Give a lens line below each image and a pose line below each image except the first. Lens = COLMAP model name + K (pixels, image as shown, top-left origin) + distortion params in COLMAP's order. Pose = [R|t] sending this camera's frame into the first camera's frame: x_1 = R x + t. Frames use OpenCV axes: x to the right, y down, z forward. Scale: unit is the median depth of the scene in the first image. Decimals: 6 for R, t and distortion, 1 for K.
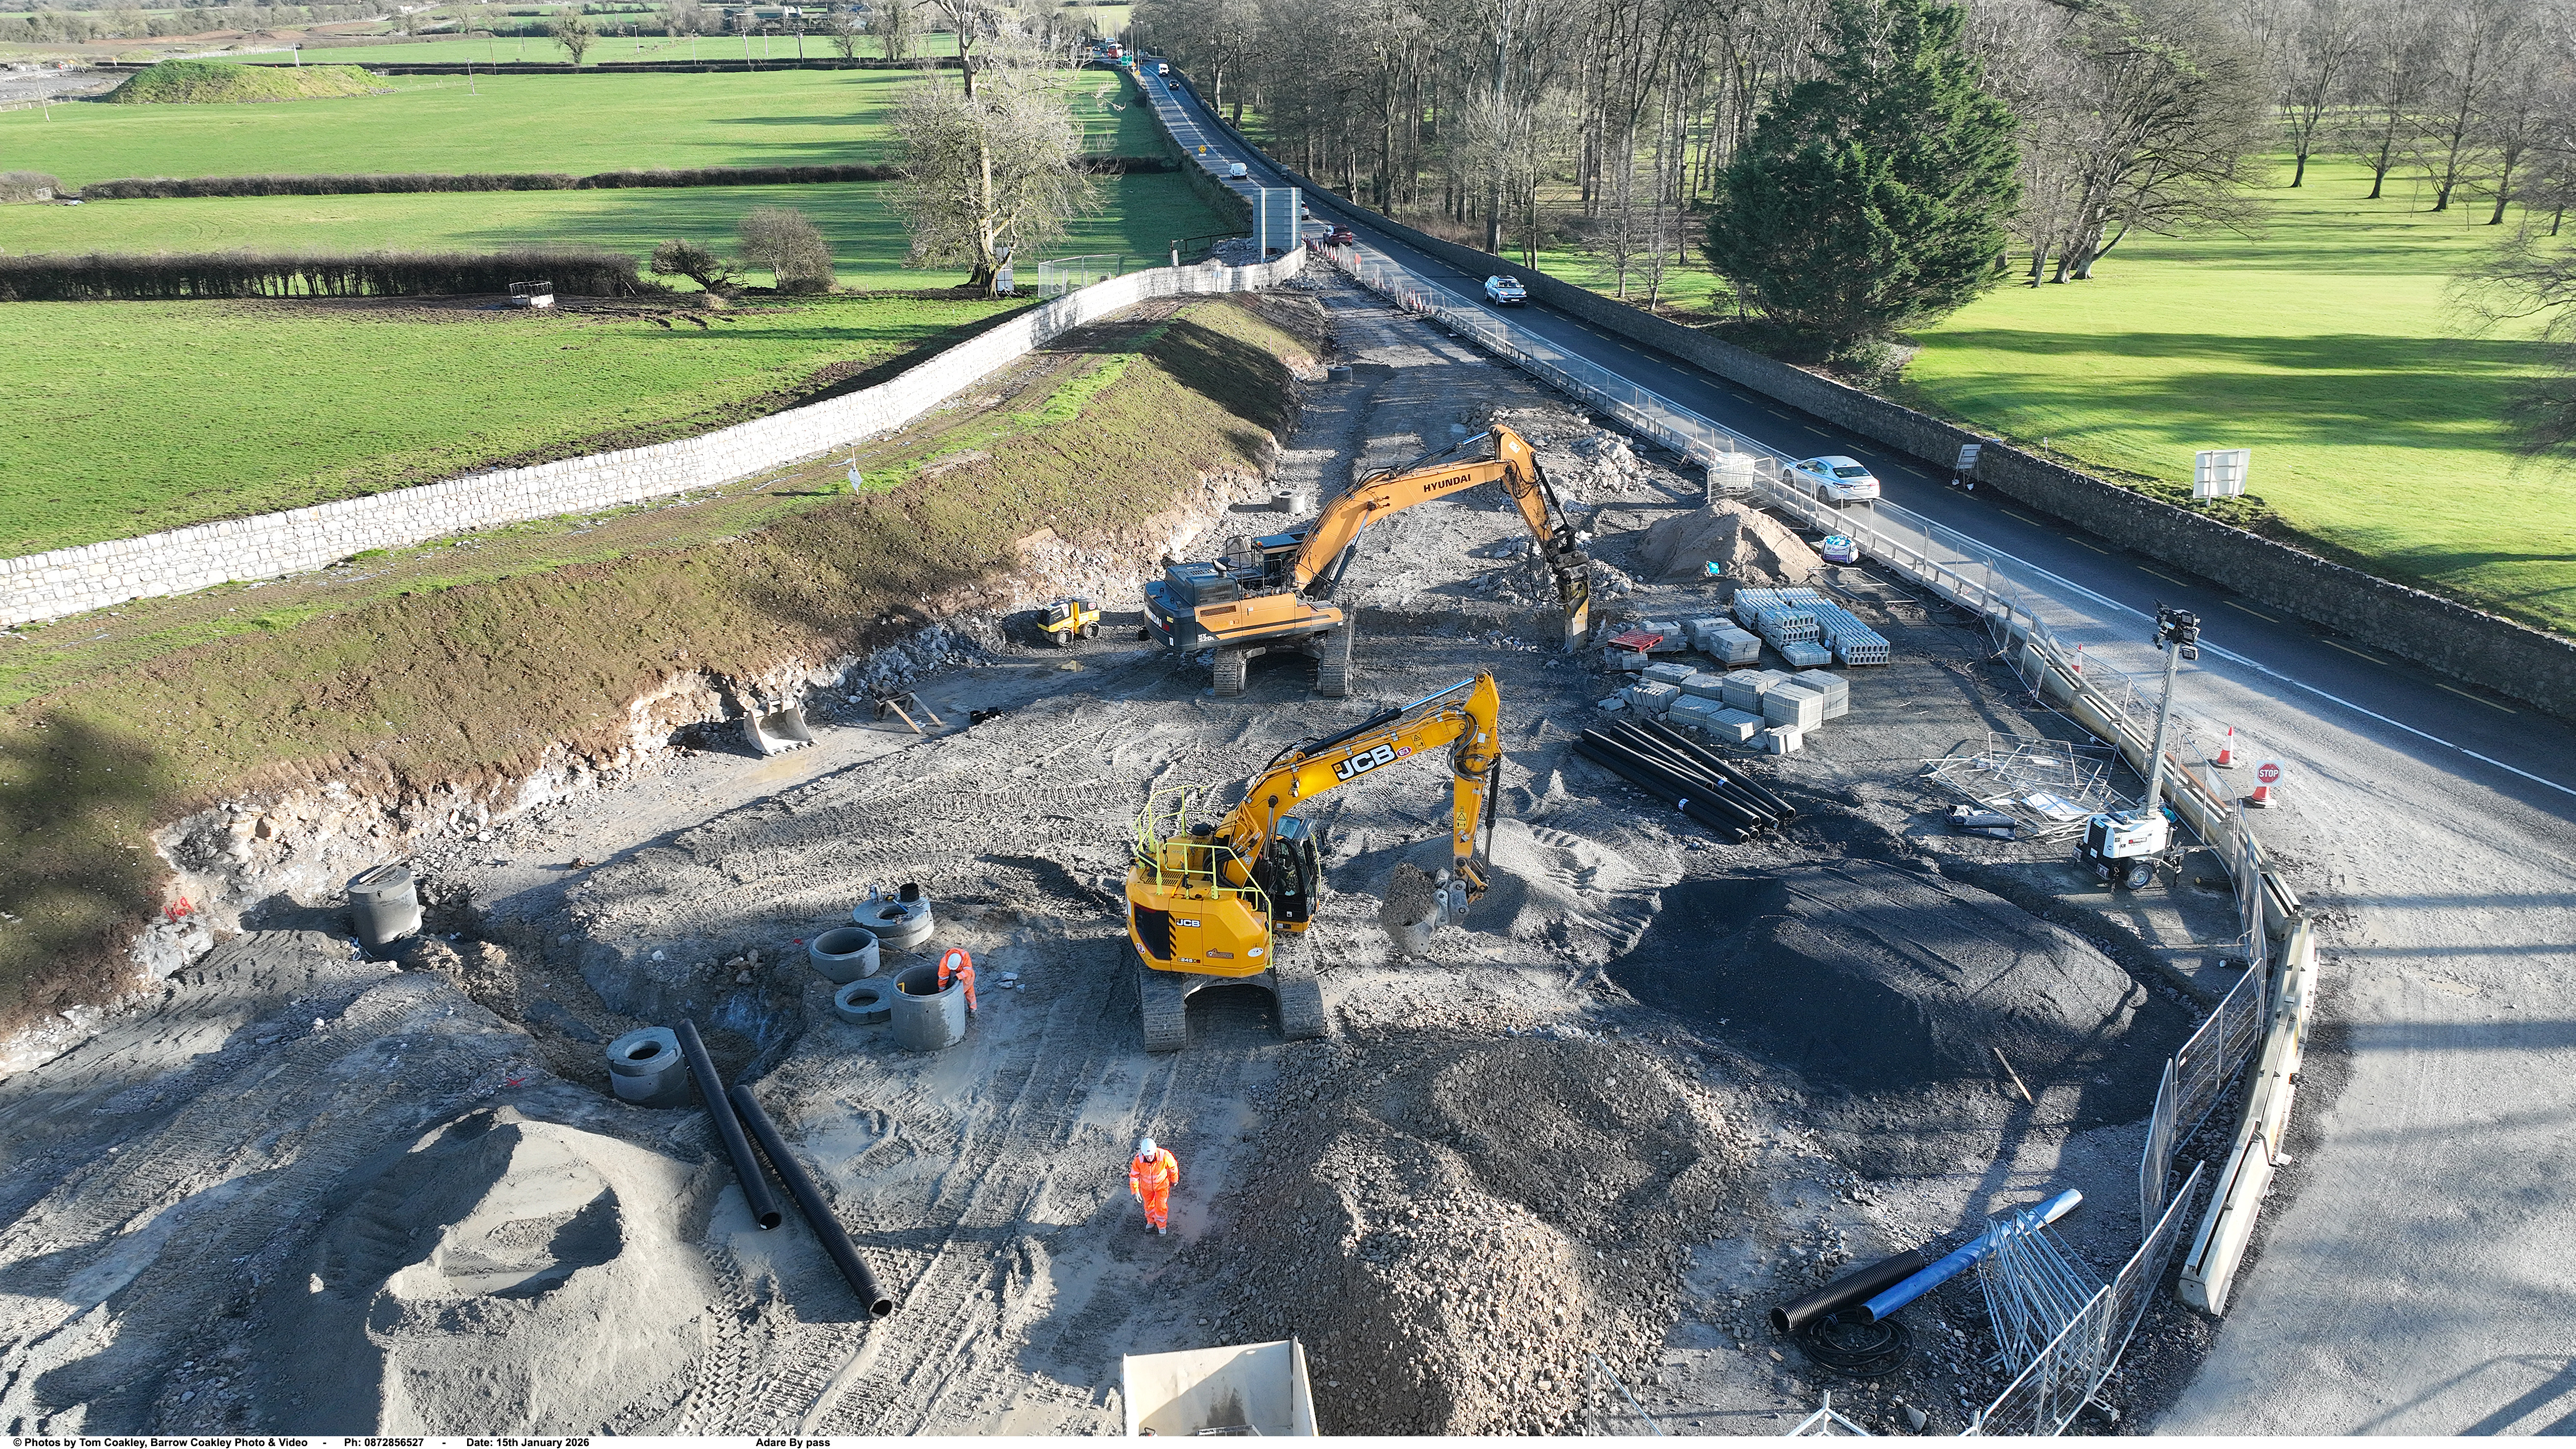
lens RADIAL K [[1812.8, 0, 1288.0], [0, 1812.8, 724.5], [0, 0, 1]] dist [0.009502, -0.008420]
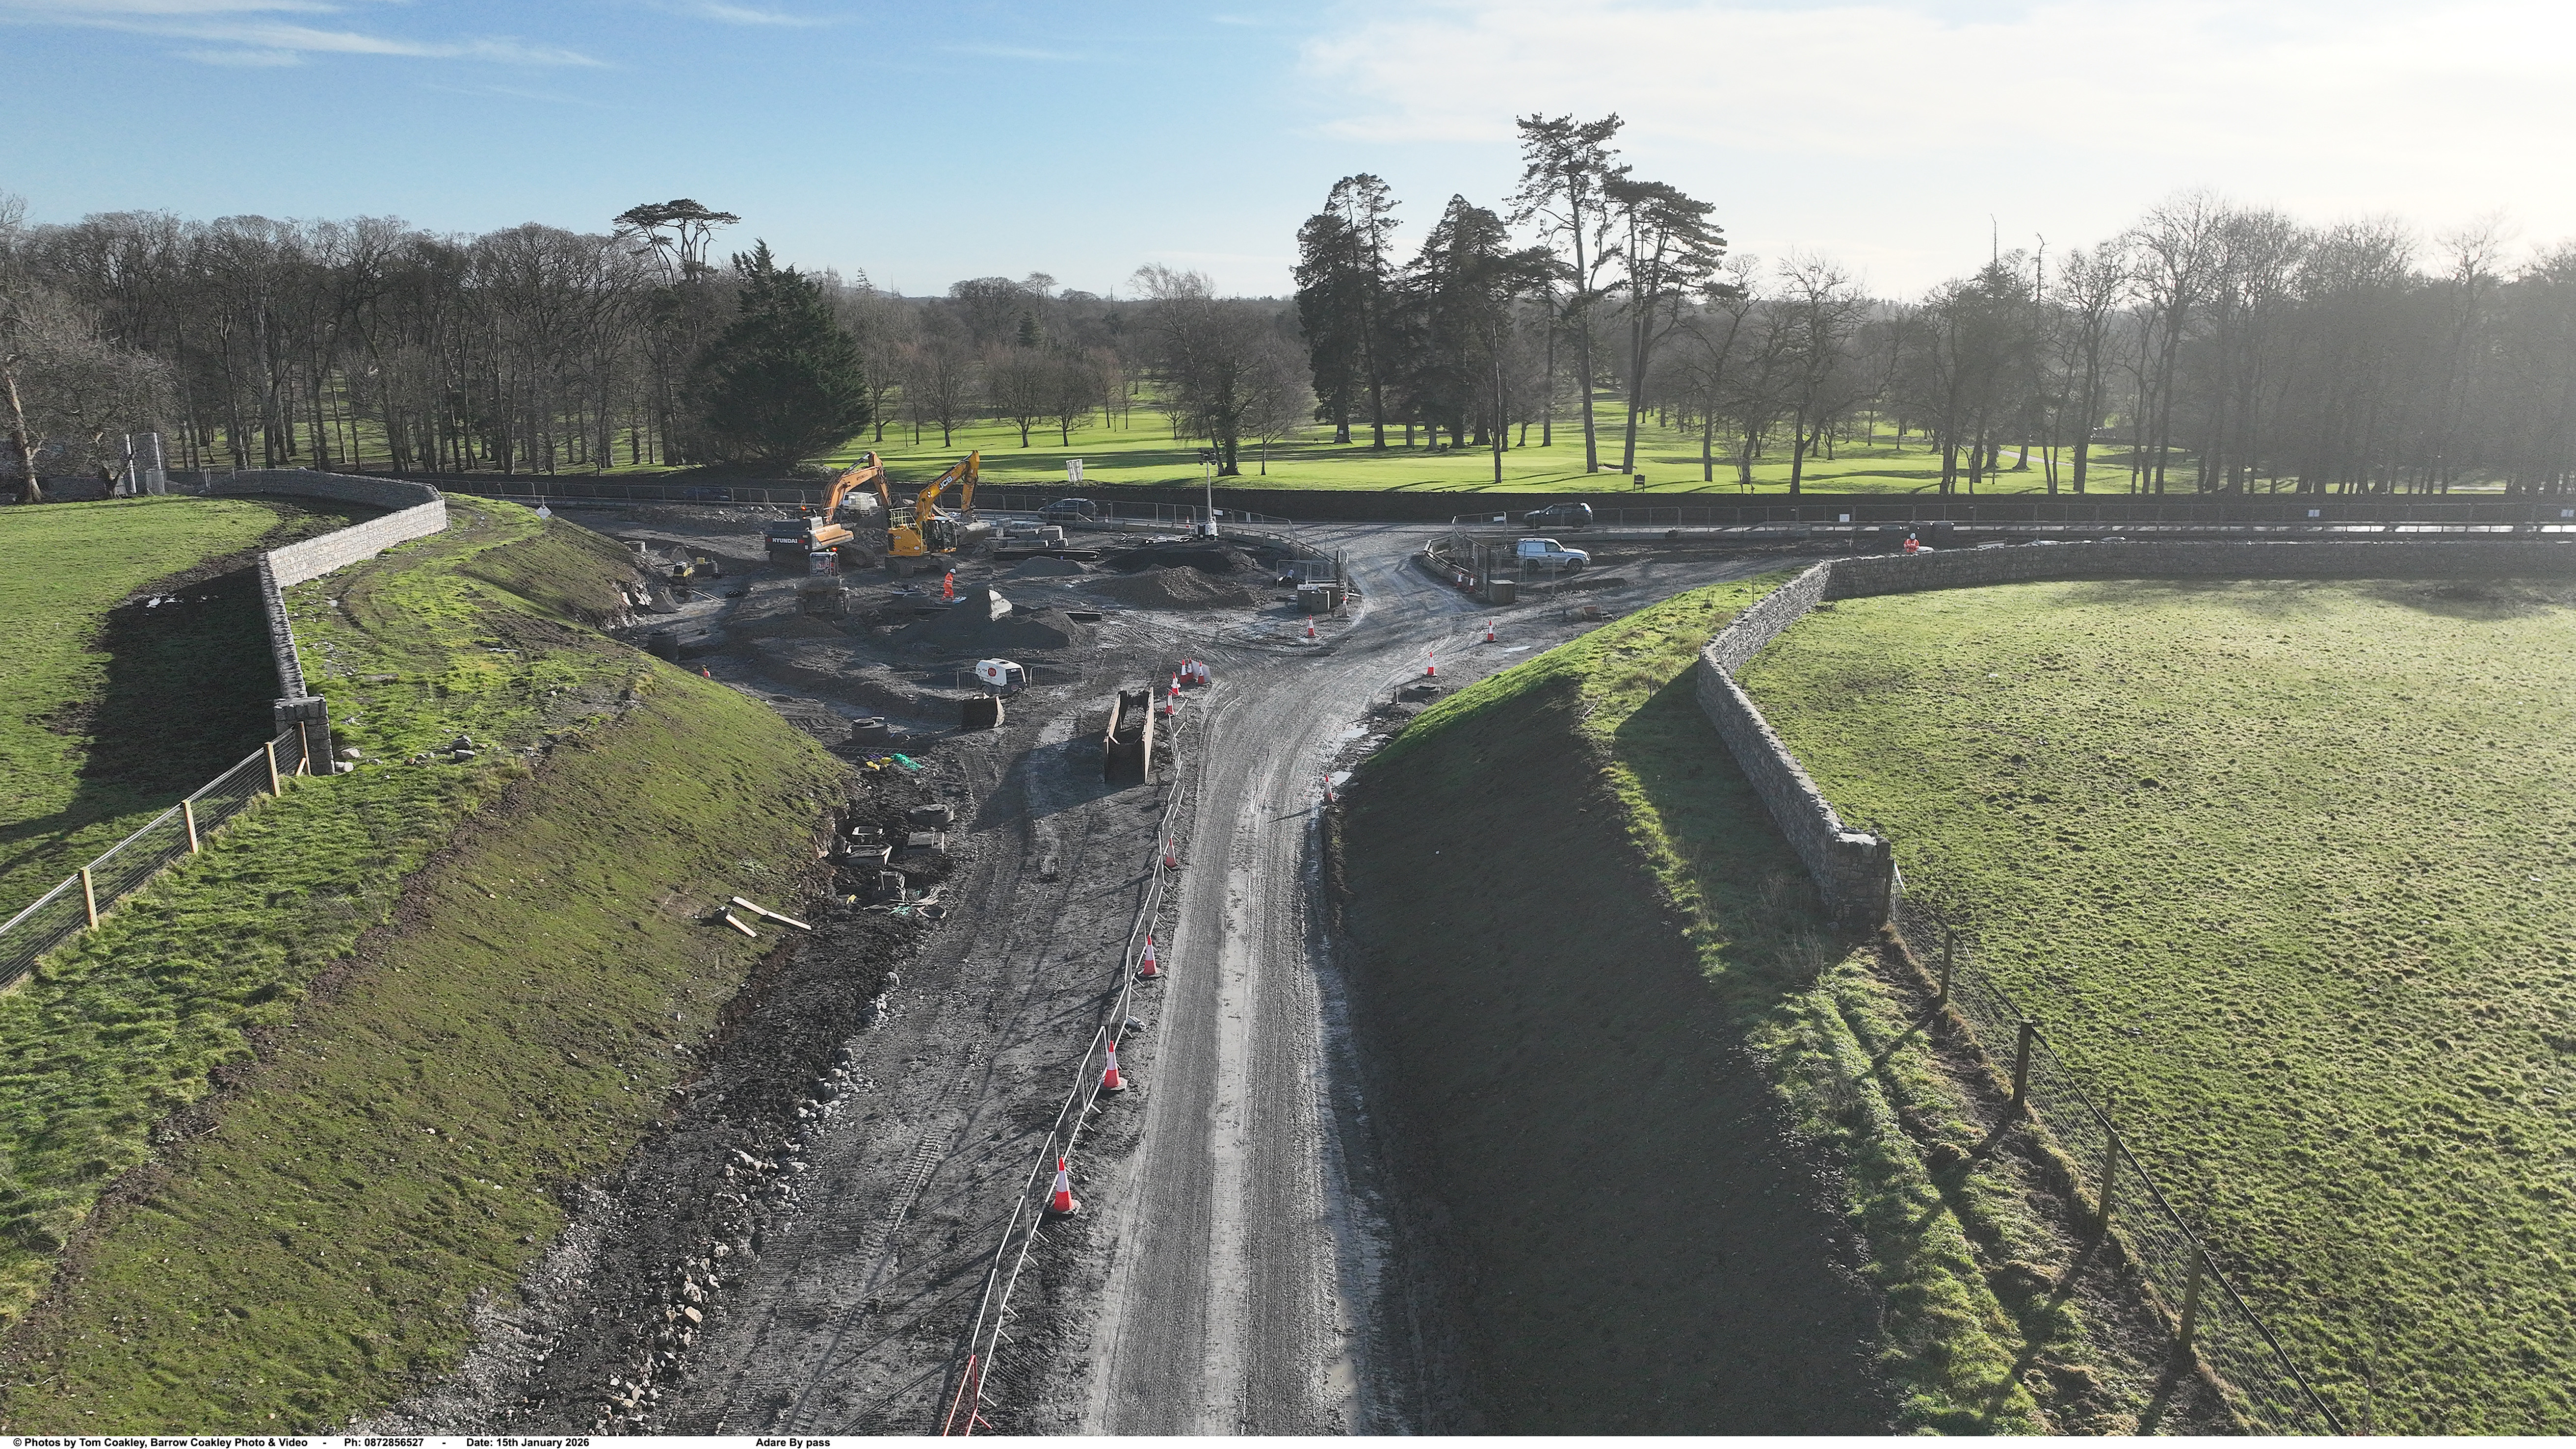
lens RADIAL K [[1812.8, 0, 1288.0], [0, 1812.8, 724.5], [0, 0, 1]] dist [0.009502, -0.008420]
pose [[0.614439, -0.169890, 0.770456, -1.315887], [0.292621, 0.955962, -0.022570, 0.345608], [-0.732692, 0.239320, 0.637094, -0.665849]]
